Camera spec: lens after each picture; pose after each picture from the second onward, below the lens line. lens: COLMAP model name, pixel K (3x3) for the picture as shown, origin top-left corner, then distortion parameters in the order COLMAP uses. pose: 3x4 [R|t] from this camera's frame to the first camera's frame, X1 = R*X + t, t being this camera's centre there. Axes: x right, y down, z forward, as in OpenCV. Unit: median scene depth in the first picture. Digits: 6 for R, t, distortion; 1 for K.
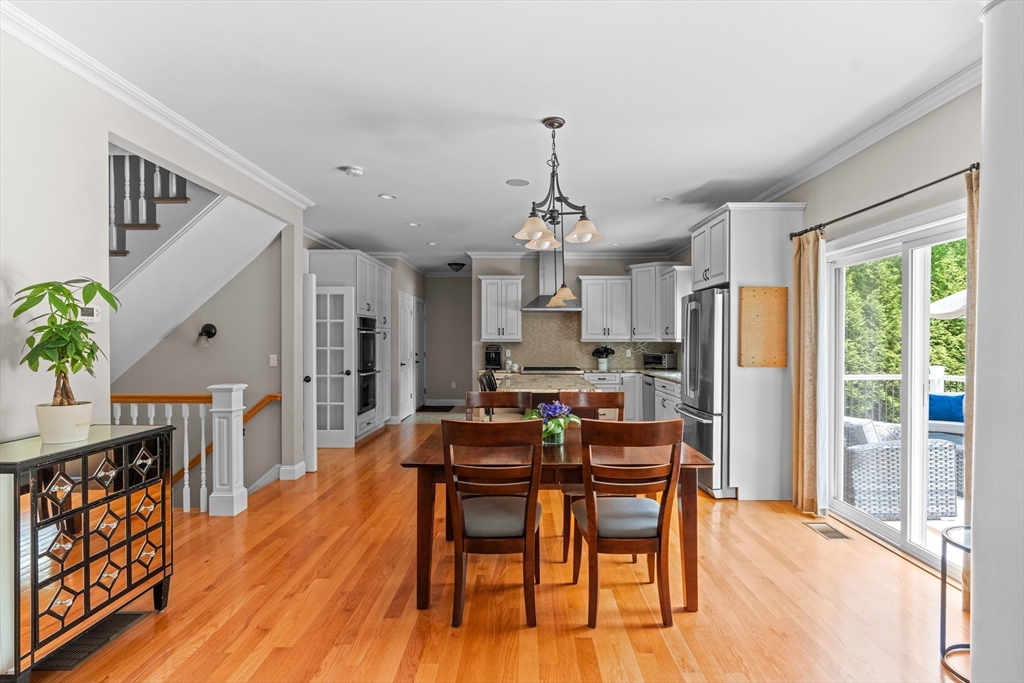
lens RADIAL K [[458.7, 0, 512.0], [0, 458.7, 341.5], [0, 0, 1]] dist [-0.000024, 0.000033]
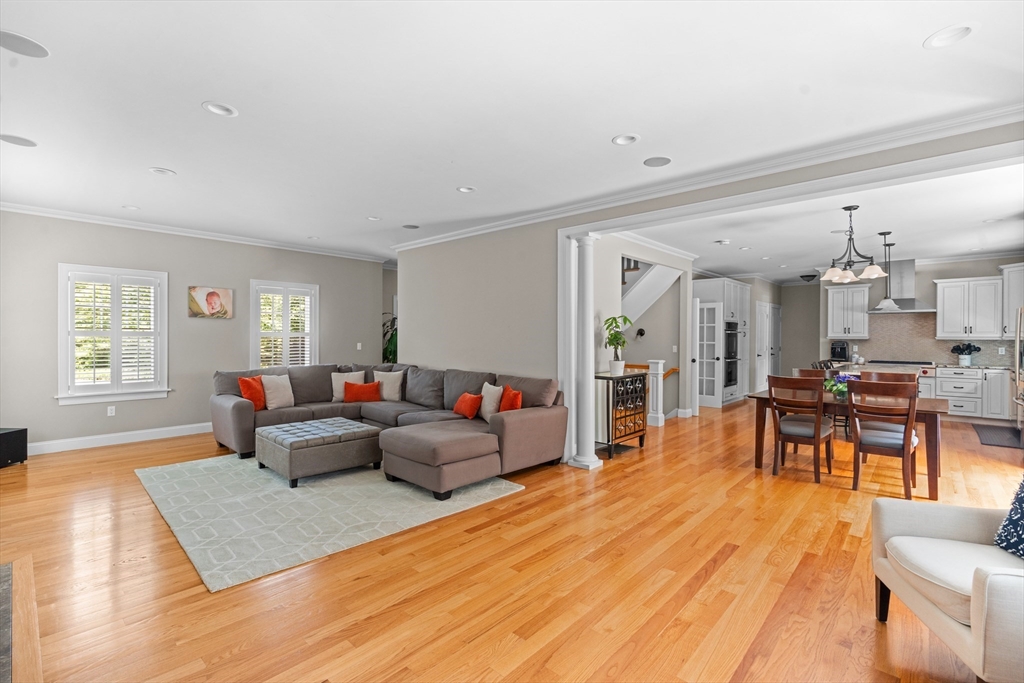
lens RADIAL K [[458.7, 0, 512.0], [0, 458.7, 341.5], [0, 0, 1]] dist [-0.000024, 0.000033]
pose [[0.730253, 0.009247, -0.683114, 0.182246], [-0.003069, 0.999943, 0.010255, -0.002834], [0.683170, -0.005393, 0.730240, -0.575548]]
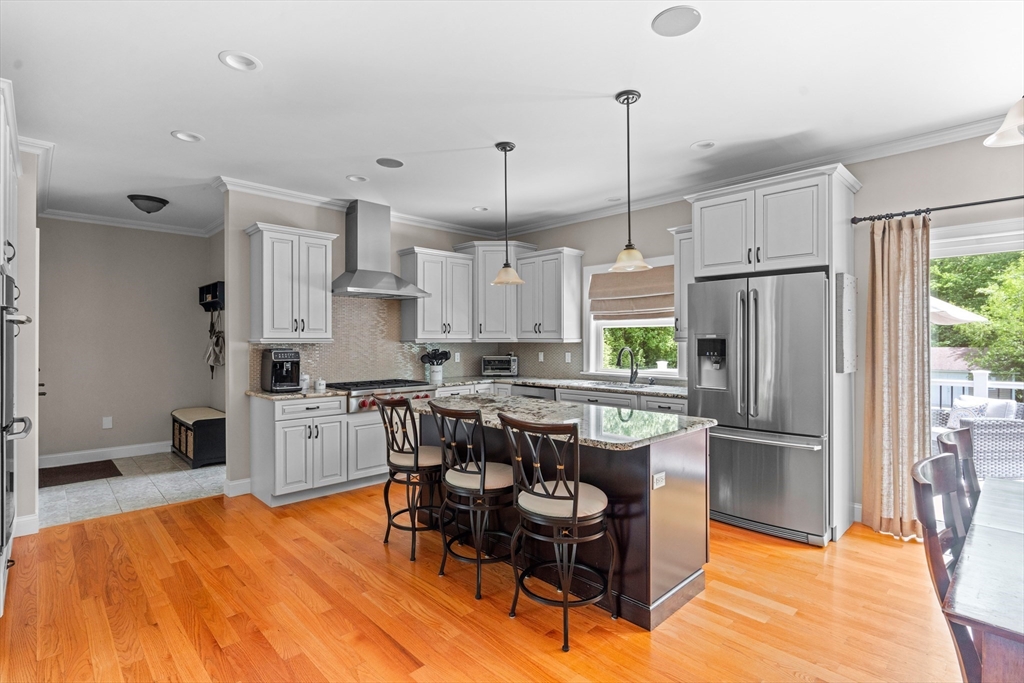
lens RADIAL K [[481.6, 0, 512.0], [0, 481.6, 341.5], [0, 0, 1]] dist [-0.002439, -0.000255]
pose [[0.738591, -0.000284, 0.674154, -0.263418], [0.000823, 1.000000, -0.000480, -0.000583], [-0.674153, 0.000910, 0.738591, 0.420625]]
